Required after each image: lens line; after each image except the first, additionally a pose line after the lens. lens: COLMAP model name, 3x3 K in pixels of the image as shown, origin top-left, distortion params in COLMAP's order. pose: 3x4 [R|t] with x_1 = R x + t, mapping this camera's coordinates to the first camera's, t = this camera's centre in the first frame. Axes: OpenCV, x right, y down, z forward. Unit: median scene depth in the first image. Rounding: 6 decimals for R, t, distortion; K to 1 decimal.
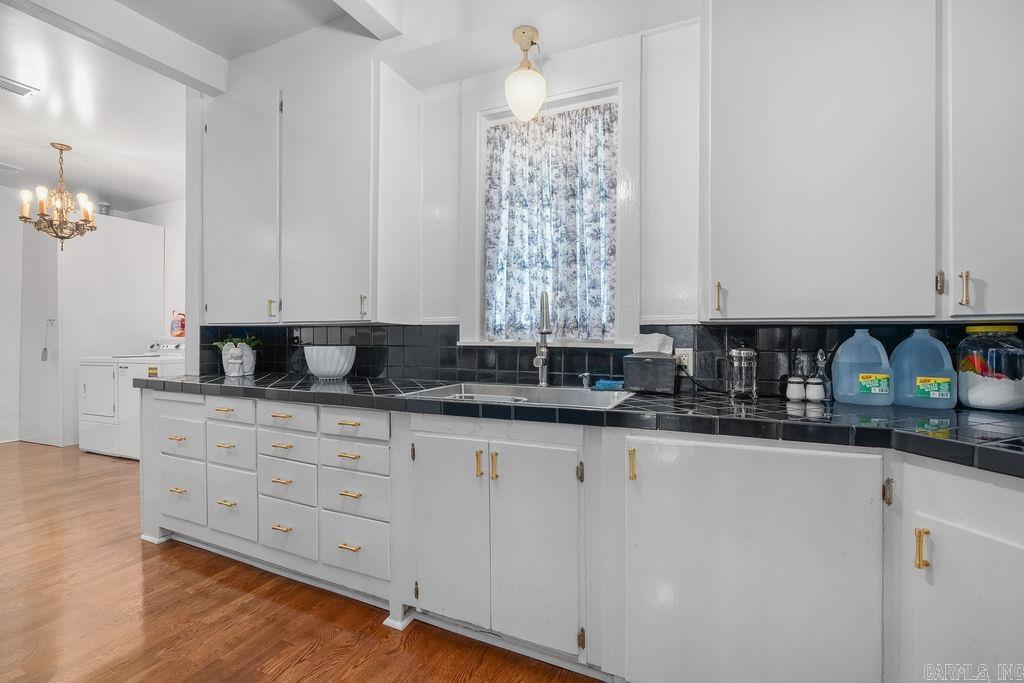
lens RADIAL K [[463.4, 0, 518.9], [0, 463.4, 339.7], [0, 0, 1]] dist [-0.010418, 0.001542]
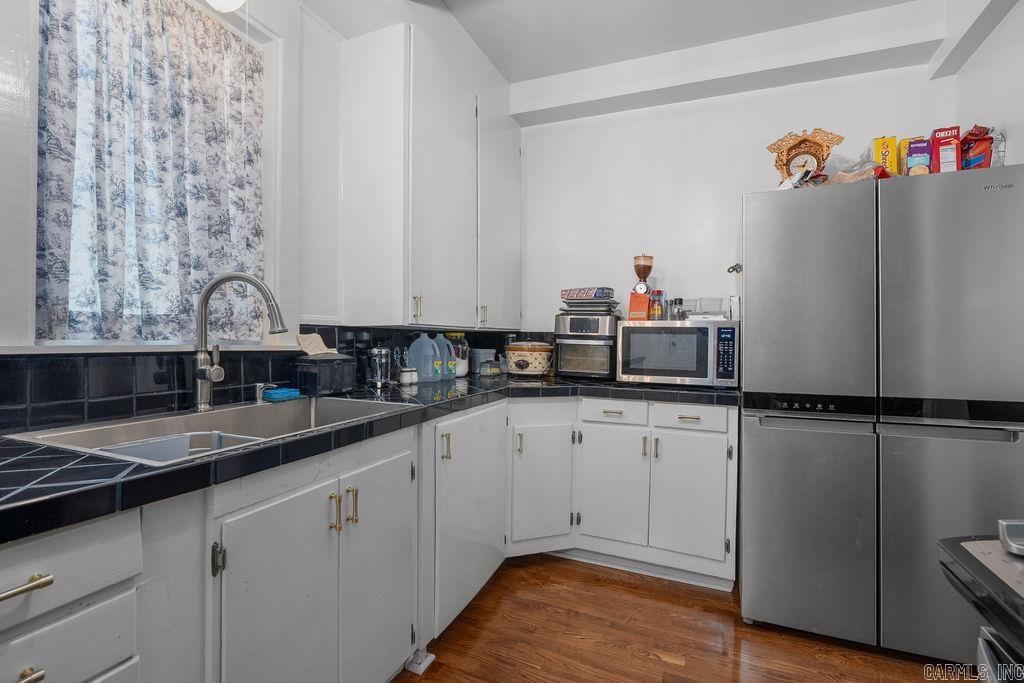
lens RADIAL K [[463.4, 0, 515.4], [0, 463.4, 343.4], [0, 0, 1]] dist [-0.010418, 0.001542]
pose [[-0.022734, -0.011068, 0.999680, -0.666381], [-0.004221, 0.999931, 0.010975, -0.005936], [-0.999733, -0.003971, -0.022779, 0.601727]]
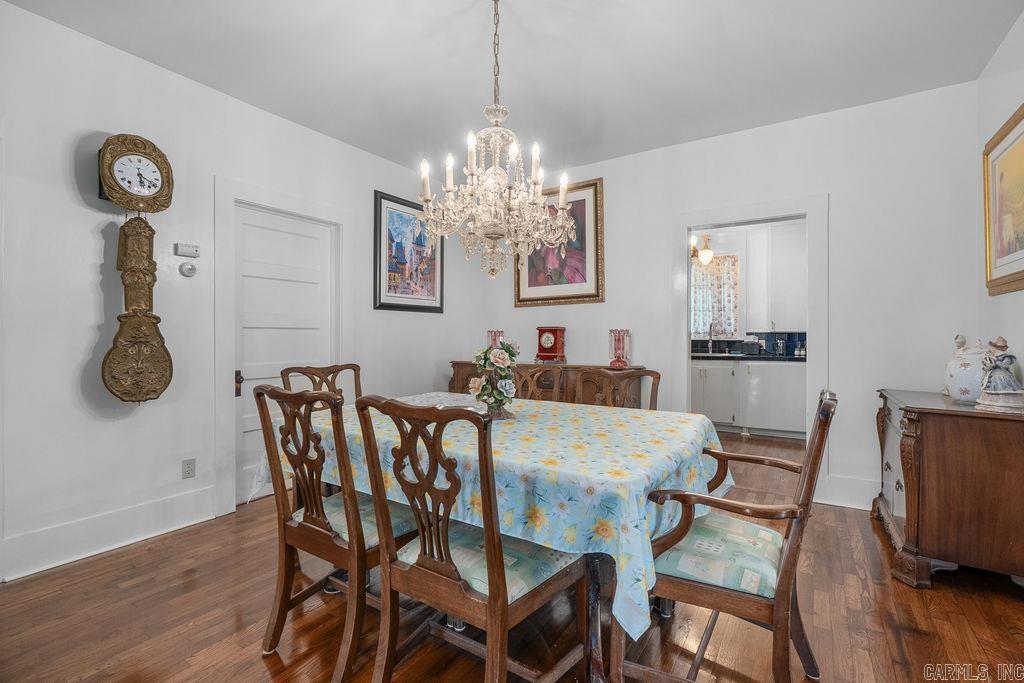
lens RADIAL K [[463.4, 0, 513.1], [0, 463.4, 341.3], [0, 0, 1]] dist [-0.010418, 0.001542]
pose [[0.991153, -0.001843, -0.132712, -0.845369], [0.002621, 0.999980, 0.005691, 0.003783], [0.132699, -0.005988, 0.991138, -2.187813]]
